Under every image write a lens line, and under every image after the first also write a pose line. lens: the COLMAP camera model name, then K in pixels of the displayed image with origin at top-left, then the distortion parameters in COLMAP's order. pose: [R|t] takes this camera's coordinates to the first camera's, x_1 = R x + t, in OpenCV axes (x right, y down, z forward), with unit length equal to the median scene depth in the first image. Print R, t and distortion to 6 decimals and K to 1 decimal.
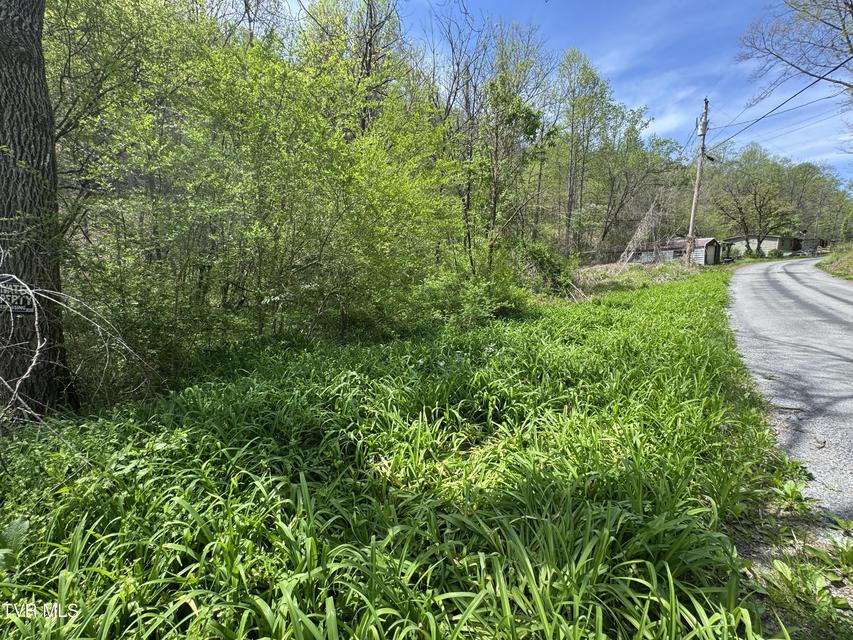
lens RADIAL K [[342.6, 0, 424.0], [0, 342.6, 316.0], [0, 0, 1]] dist [-0.004302, 0.001262]
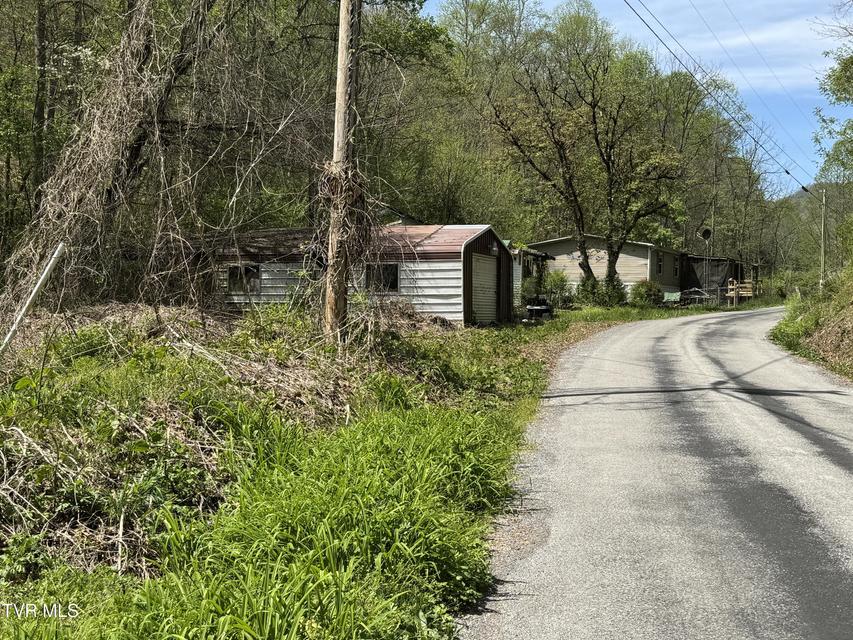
lens RADIAL K [[1165.7, 0, 424.8], [0, 1165.7, 320.4], [0, 0, 1]] dist [0.102640, 0.000000]
pose [[0.816947, 0.027465, 0.576058, 2.913004], [0.047551, 0.992256, -0.114744, -0.547464], [-0.574749, 0.121132, 0.809315, 3.086123]]
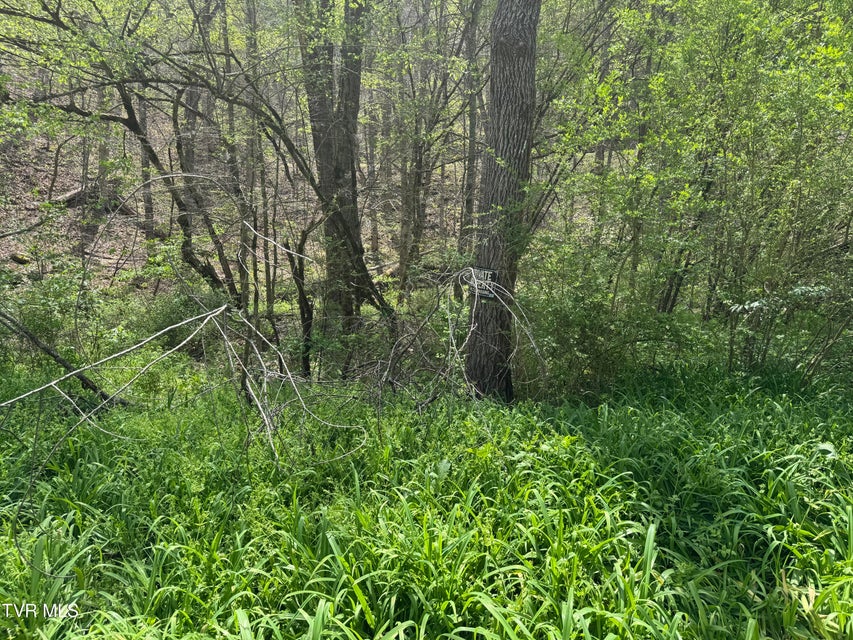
lens RADIAL K [[605.5, 0, 427.1], [0, 605.5, 319.8], [0, 0, 1]] dist [0.040044, -0.043620]
pose [[0.523669, 0.120351, -0.843378, 0.103617], [-0.125285, 0.990087, 0.063494, -0.010018], [0.842659, 0.072413, 0.533556, -0.051994]]
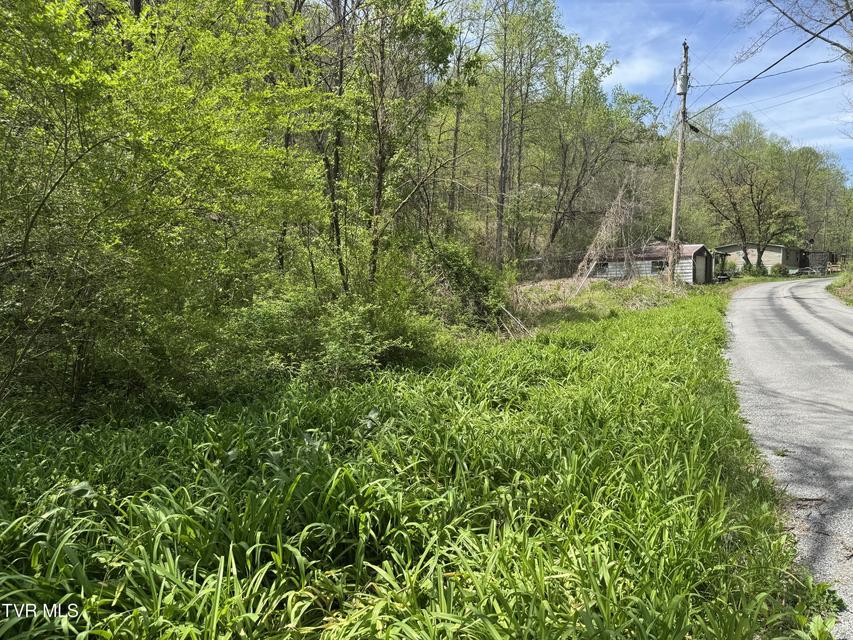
lens RADIAL K [[605.5, 0, 423.2], [0, 605.5, 316.8], [0, 0, 1]] dist [0.040044, -0.043620]
pose [[0.964634, 0.011066, 0.263360, 0.010316], [0.009476, 0.997017, -0.076601, 0.000141], [-0.263423, 0.076387, 0.961651, 0.010027]]
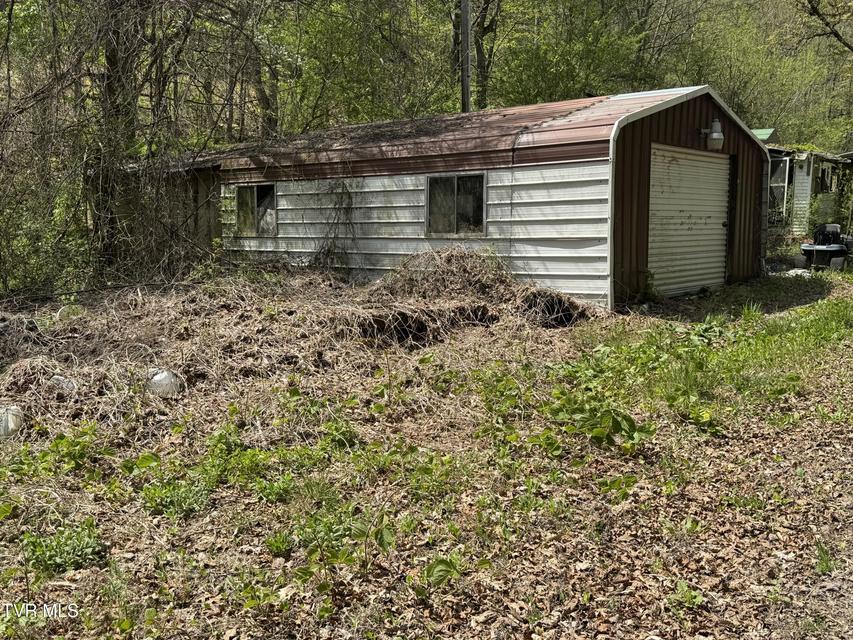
lens RADIAL K [[873.7, 0, 427.8], [0, 873.7, 318.9], [0, 0, 1]] dist [0.017955, 0.000000]
pose [[0.967769, -0.006692, 0.251750, 6.644194], [0.014046, 0.999525, -0.027423, -1.343977], [-0.251447, 0.030076, 0.967404, 7.094737]]
